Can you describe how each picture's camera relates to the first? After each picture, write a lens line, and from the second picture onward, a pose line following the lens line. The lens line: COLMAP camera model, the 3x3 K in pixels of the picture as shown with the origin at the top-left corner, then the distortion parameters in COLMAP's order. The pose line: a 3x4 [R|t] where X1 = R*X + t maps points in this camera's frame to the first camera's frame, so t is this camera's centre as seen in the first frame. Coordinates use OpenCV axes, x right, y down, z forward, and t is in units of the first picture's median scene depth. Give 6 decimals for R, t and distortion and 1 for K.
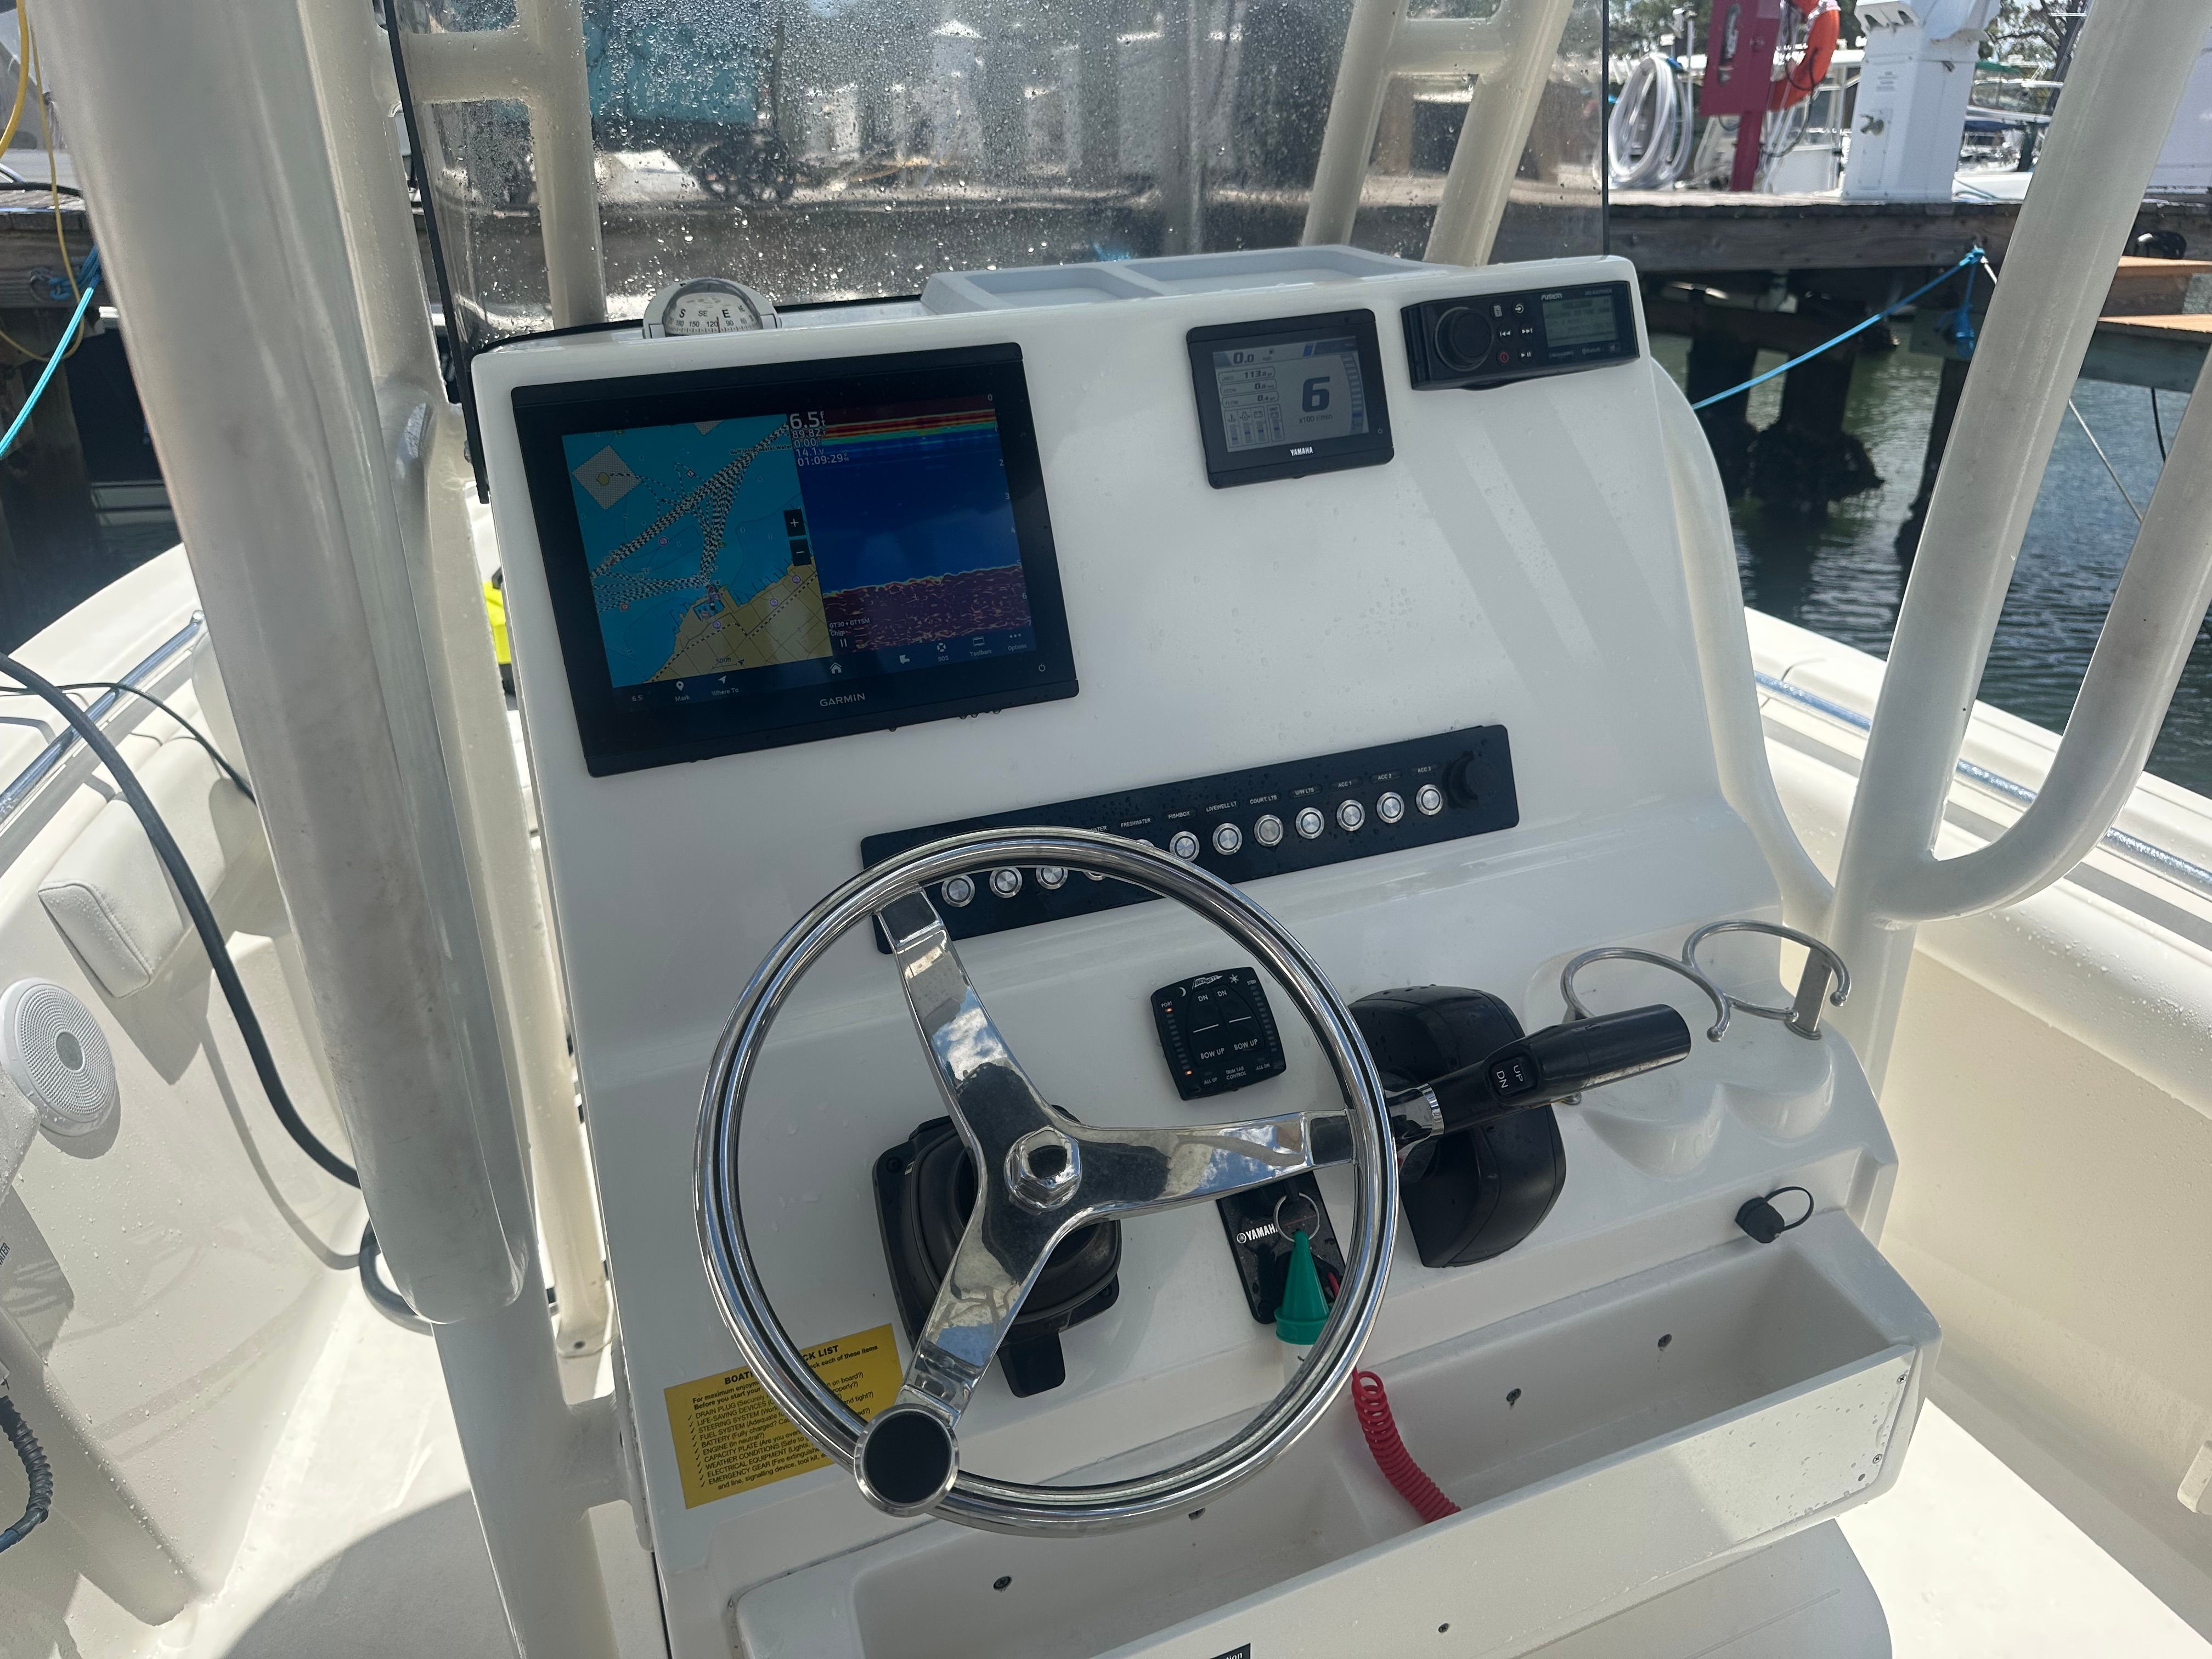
lens RADIAL K [[1564.9, 0, 1115.9], [0, 1564.9, 839.1], [0, 0, 1]] dist [0.099882, -0.110612]
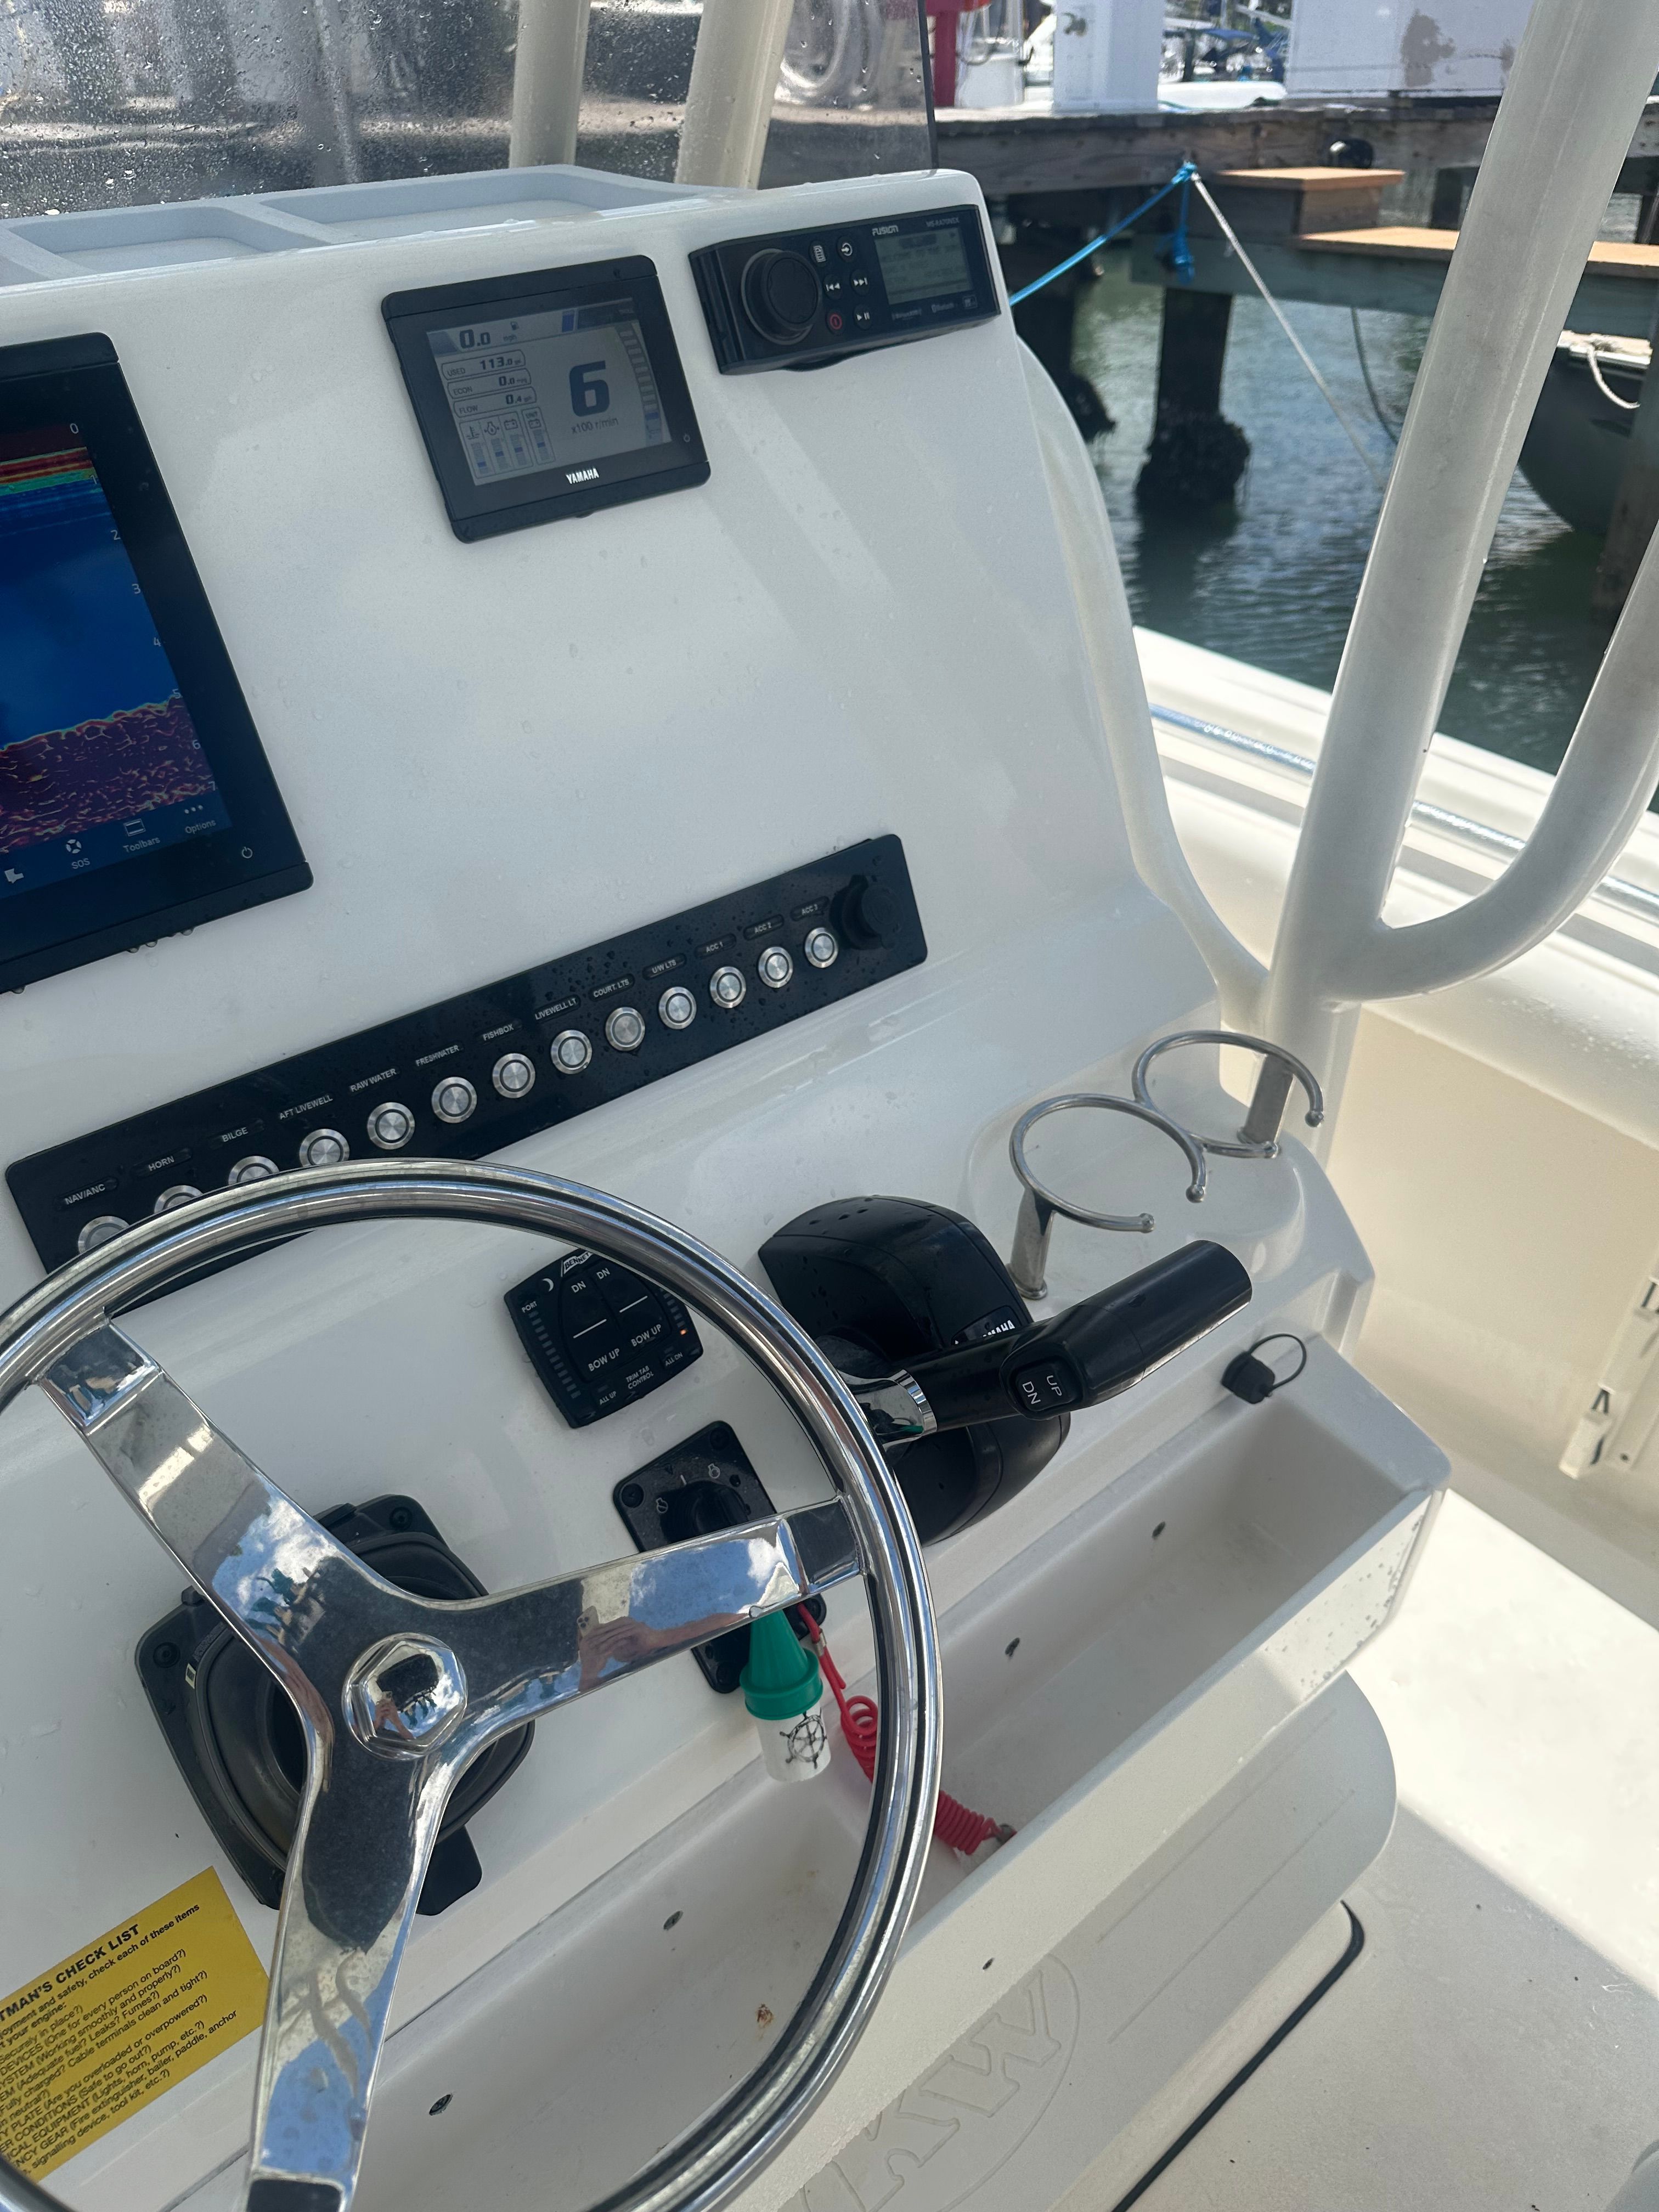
lens RADIAL K [[1574.0, 0, 842.5], [0, 1574.0, 1125.2], [0, 0, 1]] dist [0.095502, -0.130528]
pose [[0.952107, -0.175096, 0.250668, 0.001671], [0.128627, 0.973094, 0.191161, -0.089407], [-0.277395, -0.149763, 0.949012, 0.263559]]
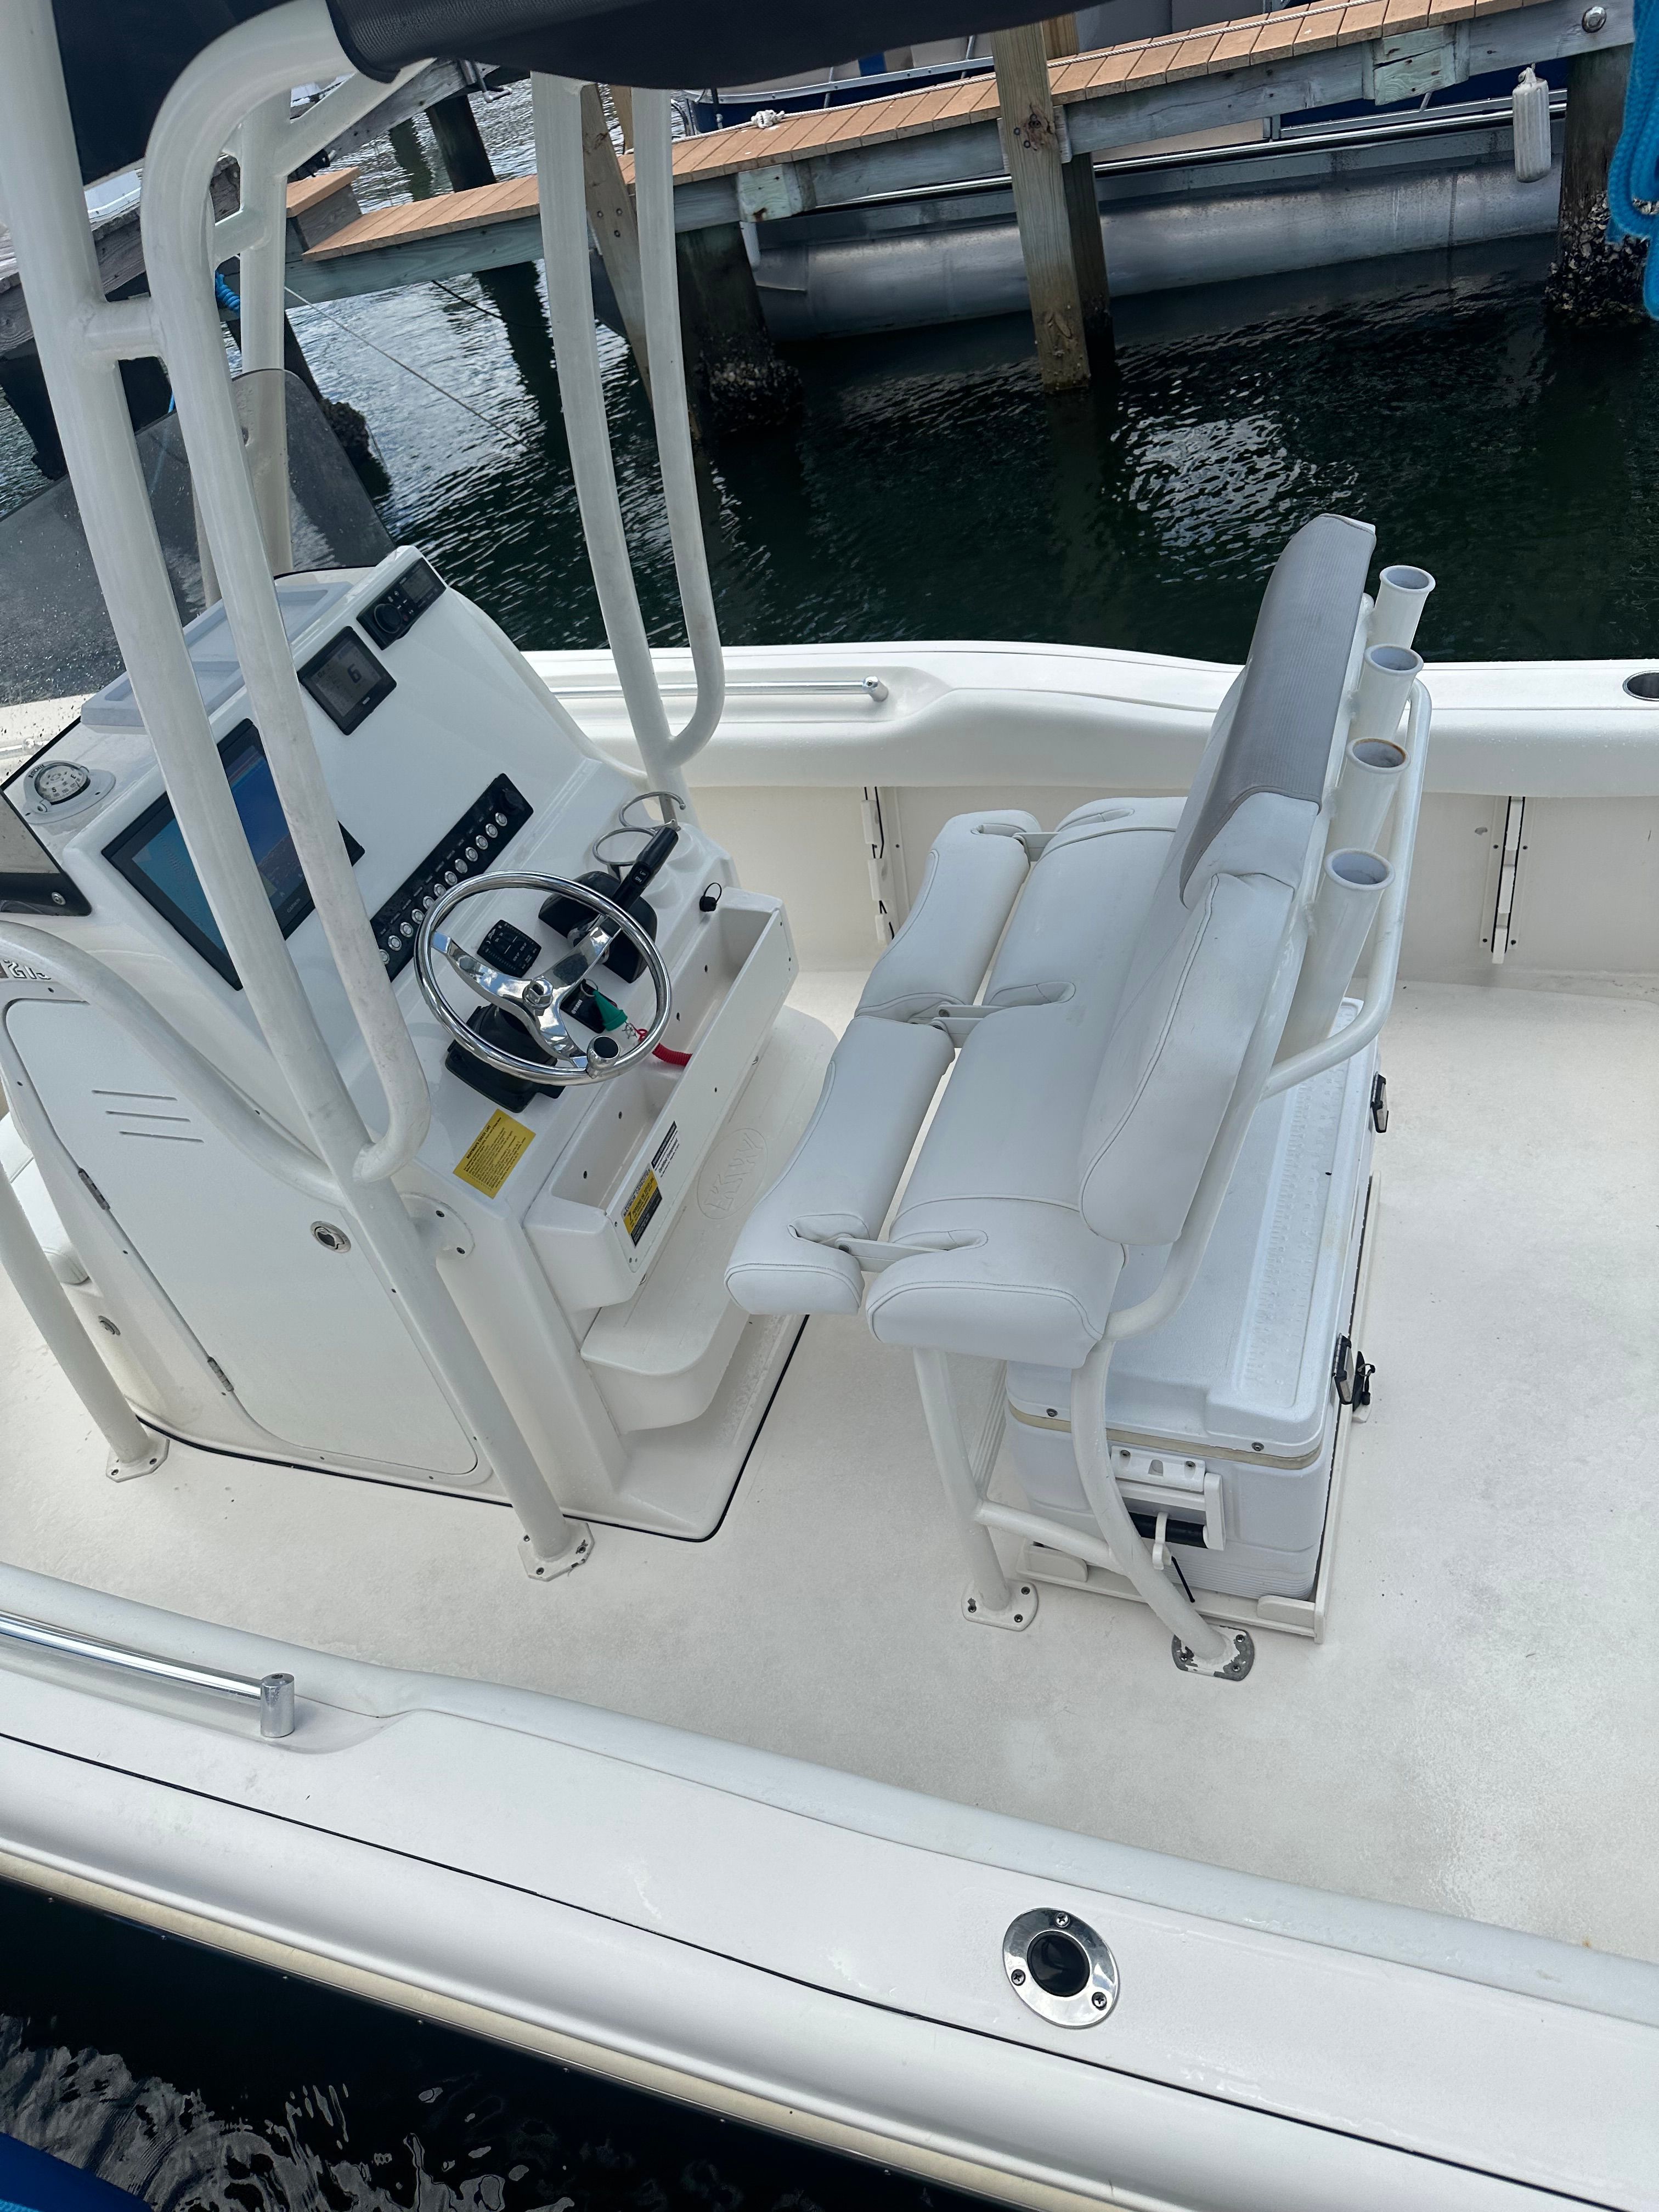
lens RADIAL K [[1565.7, 0, 830.7], [0, 1565.7, 1130.1], [0, 0, 1]] dist [0.091520, -0.131234]
pose [[0.645117, -0.589927, 0.485602, -0.835951], [0.501197, 0.806419, 0.313832, -0.136995], [-0.576737, 0.040924, 0.815904, -1.038462]]
